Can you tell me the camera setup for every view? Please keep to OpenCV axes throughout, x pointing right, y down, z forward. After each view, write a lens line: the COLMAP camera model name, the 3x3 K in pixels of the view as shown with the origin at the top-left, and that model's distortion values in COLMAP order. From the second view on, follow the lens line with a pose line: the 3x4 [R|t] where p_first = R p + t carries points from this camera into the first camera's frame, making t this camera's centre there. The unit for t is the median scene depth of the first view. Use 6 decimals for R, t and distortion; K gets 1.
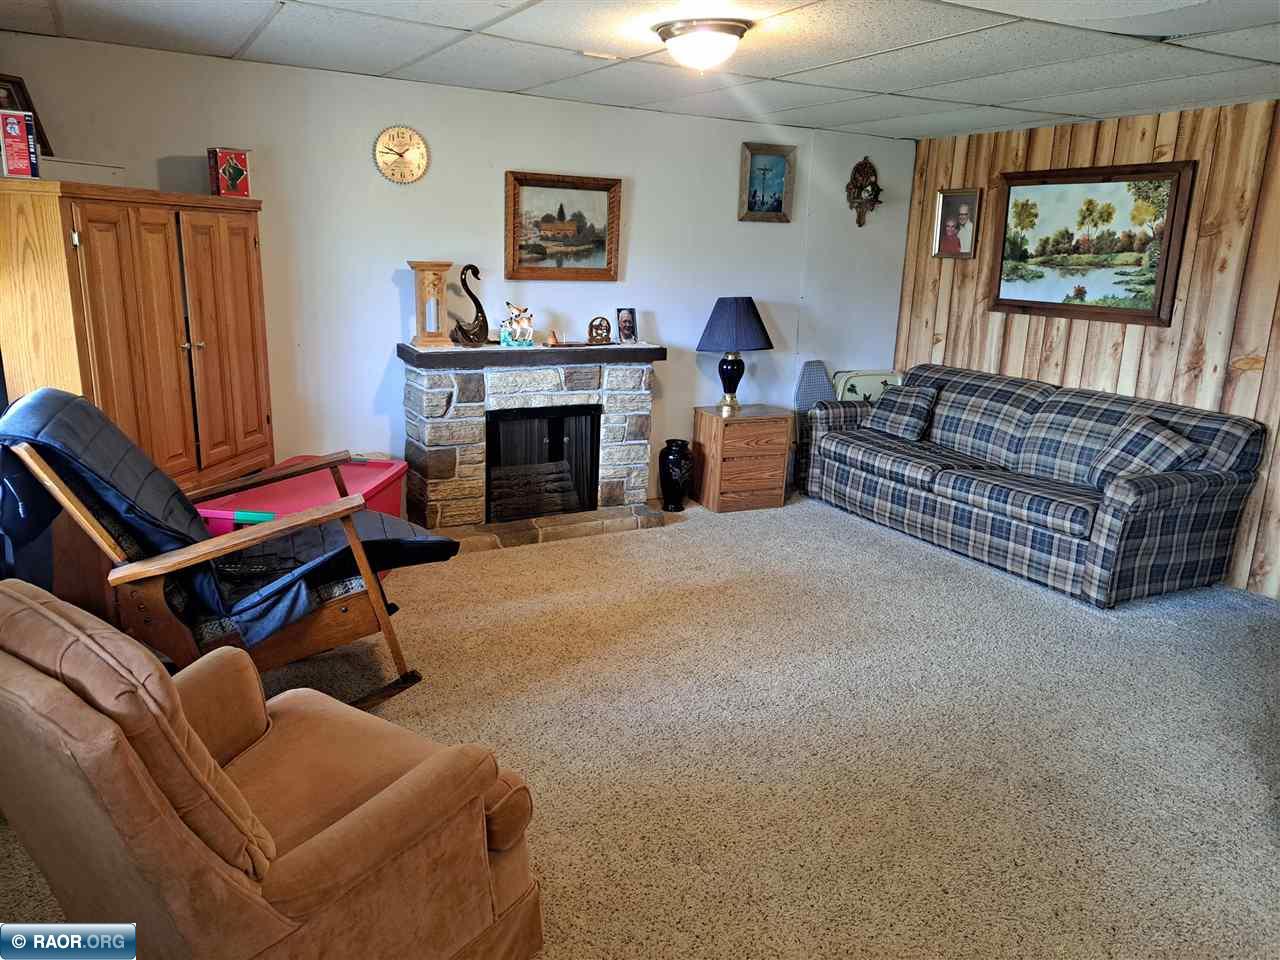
lens RADIAL K [[930.1, 0, 643.0], [0, 930.1, 471.5], [0, 0, 1]] dist [0.119772, -0.143908]
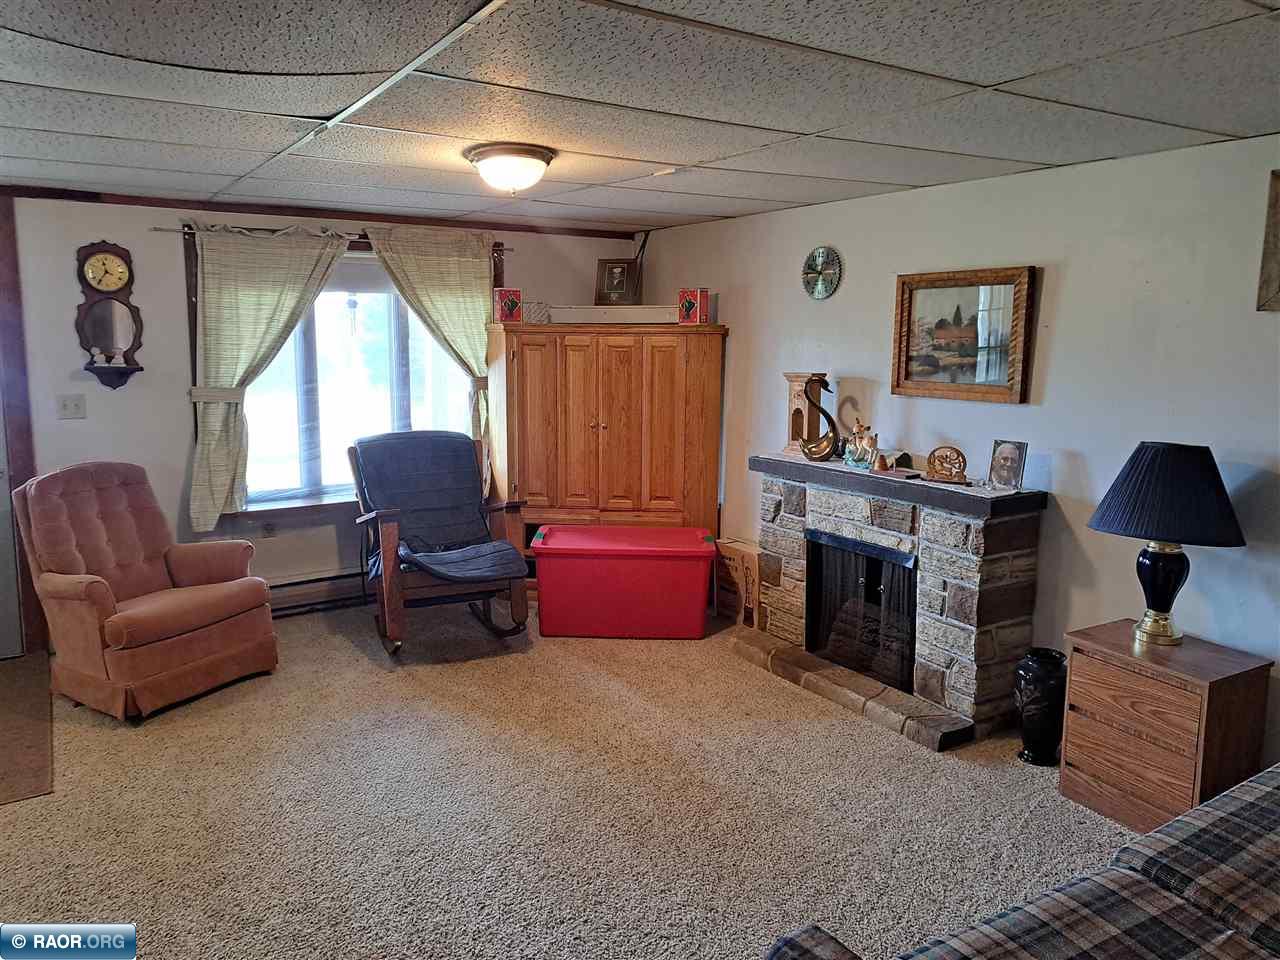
lens RADIAL K [[930.1, 0, 643.0], [0, 930.1, 471.5], [0, 0, 1]] dist [0.119772, -0.143908]
pose [[0.058193, 0.109684, -0.992262, 0.710276], [-0.249471, 0.964009, 0.091930, -0.156601], [0.966632, 0.242191, 0.083461, 0.711772]]
